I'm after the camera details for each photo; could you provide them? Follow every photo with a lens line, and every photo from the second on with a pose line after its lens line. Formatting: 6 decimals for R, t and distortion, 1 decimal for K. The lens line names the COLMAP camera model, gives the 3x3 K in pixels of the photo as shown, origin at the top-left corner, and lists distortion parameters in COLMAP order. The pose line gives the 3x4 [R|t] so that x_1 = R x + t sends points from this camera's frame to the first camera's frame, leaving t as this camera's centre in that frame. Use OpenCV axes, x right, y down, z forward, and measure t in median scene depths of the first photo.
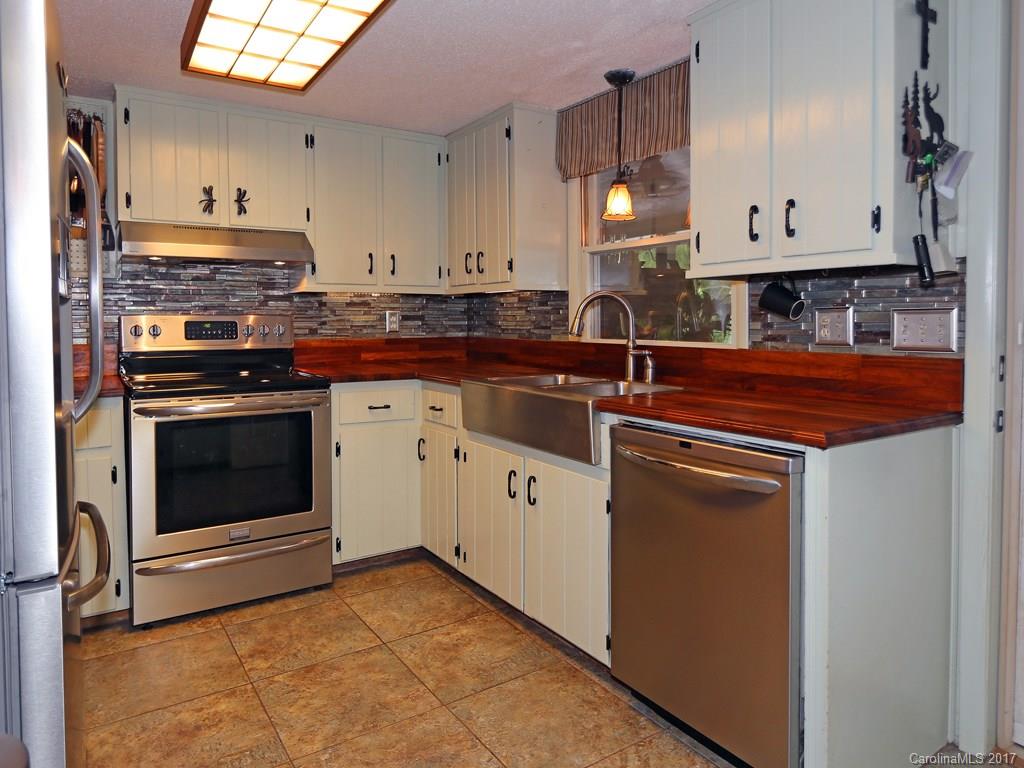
lens RADIAL K [[681.5, 0, 512.0], [0, 681.5, 384.0], [0, 0, 1]] dist [-0.001018, -0.003444]
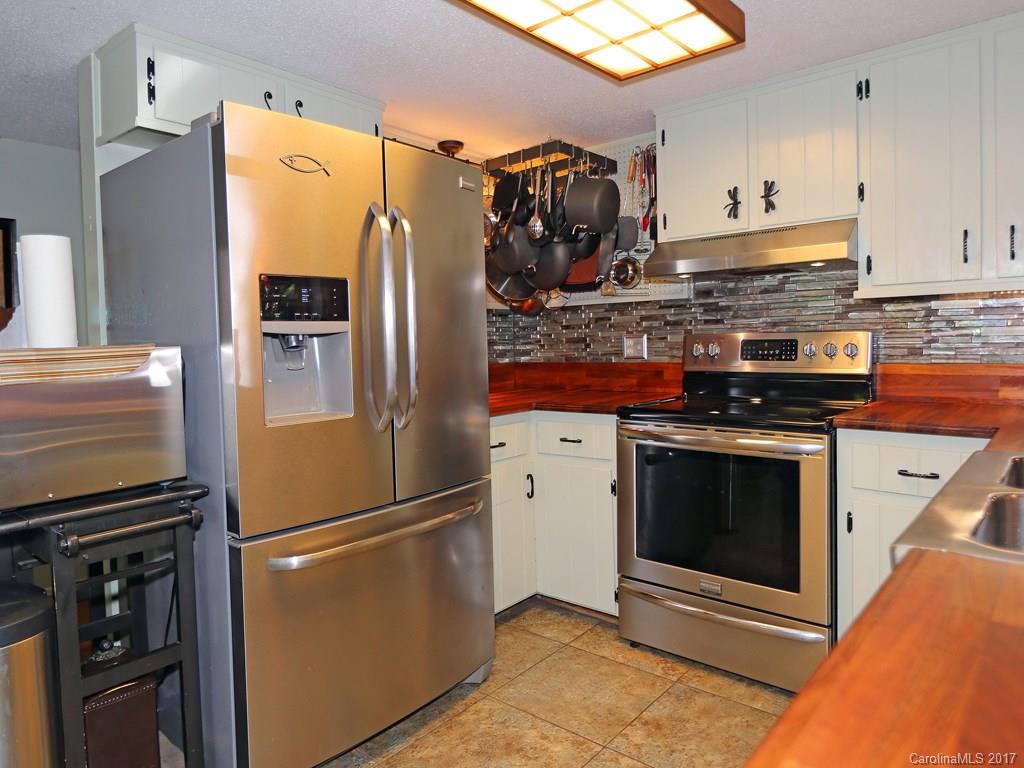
lens RADIAL K [[681.5, 0, 512.0], [0, 681.5, 384.0], [0, 0, 1]] dist [-0.001018, -0.003444]
pose [[0.259507, 0.062616, -0.963709, 0.335178], [-0.068419, 0.996580, 0.046328, -0.057105], [0.963315, 0.053914, 0.262904, 0.492748]]
